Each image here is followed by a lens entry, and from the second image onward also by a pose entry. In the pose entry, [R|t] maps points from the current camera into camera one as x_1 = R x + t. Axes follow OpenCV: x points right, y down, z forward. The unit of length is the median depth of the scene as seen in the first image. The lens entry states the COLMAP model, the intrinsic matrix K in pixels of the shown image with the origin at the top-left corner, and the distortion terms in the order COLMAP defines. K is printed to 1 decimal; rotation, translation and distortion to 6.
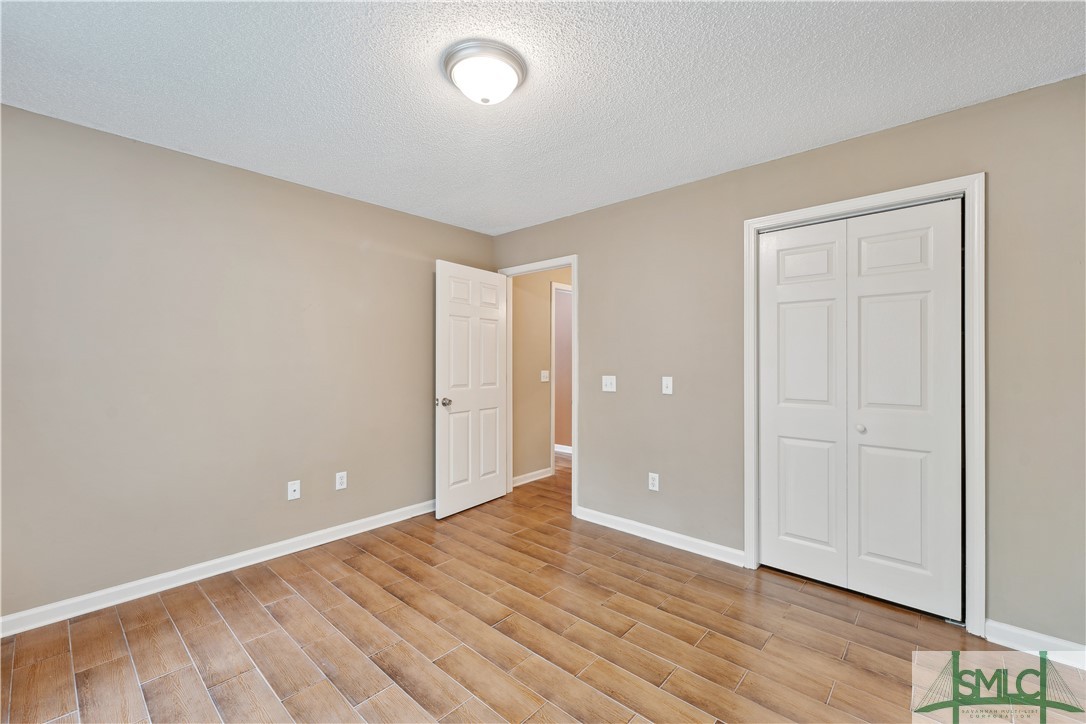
lens RADIAL K [[455.1, 0, 543.0], [0, 455.1, 362.0], [0, 0, 1]] dist [0.001269, 0.000361]
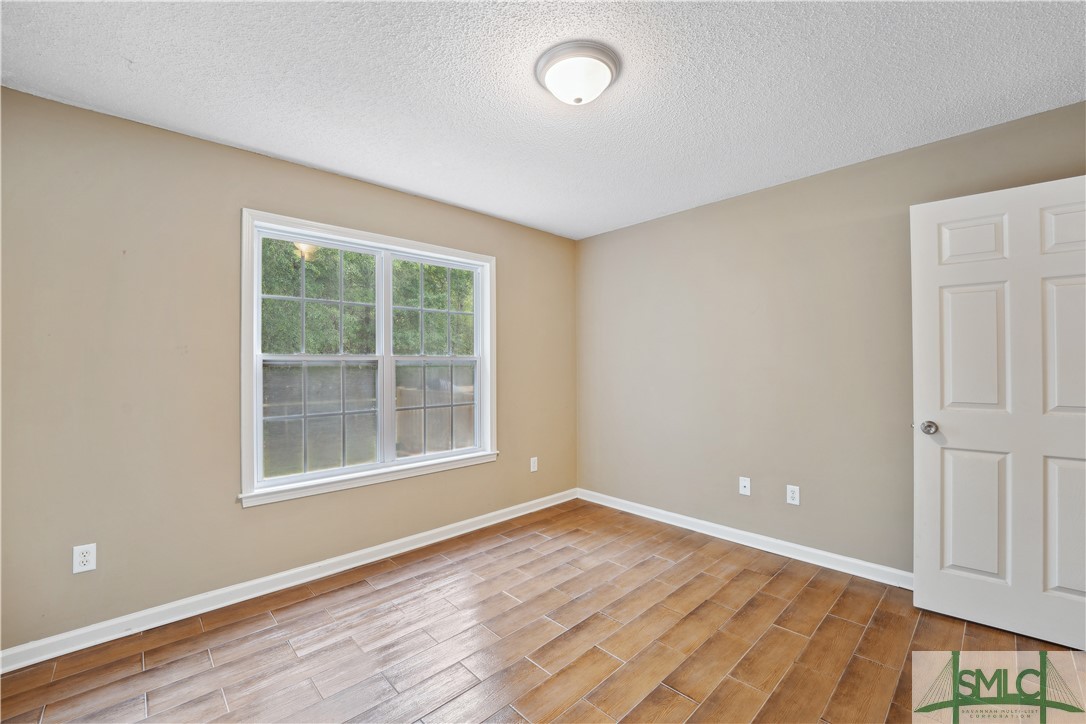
lens RADIAL K [[443.5, 0, 536.9], [0, 443.5, 357.5], [0, 0, 1]] dist [-0.014869, -0.000310]
pose [[-0.086955, -0.017181, -0.996064, 0.592572], [0.004266, 0.999836, -0.017619, -0.000236], [0.996203, -0.005781, -0.086867, 0.698550]]
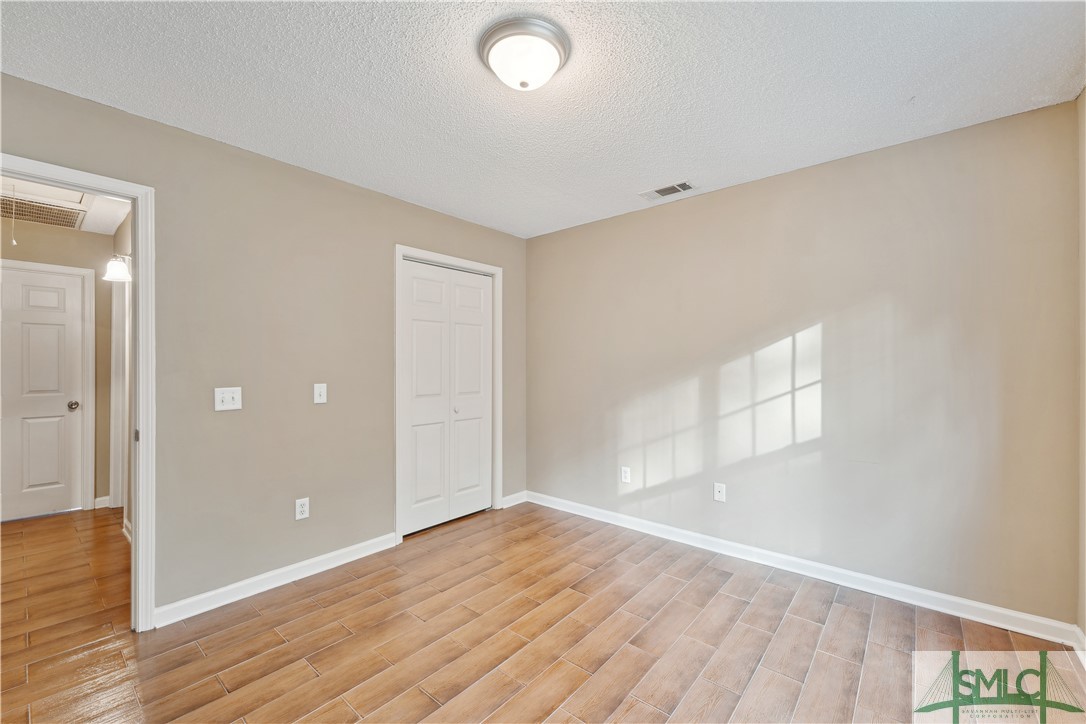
lens RADIAL K [[445.6, 0, 541.7], [0, 445.6, 365.6], [0, 0, 1]] dist [0.000463, 0.000233]
pose [[-0.039127, -0.000551, 0.999234, -0.729503], [0.005003, 0.999987, 0.000747, -0.002178], [-0.999222, 0.005028, -0.039124, 0.706335]]
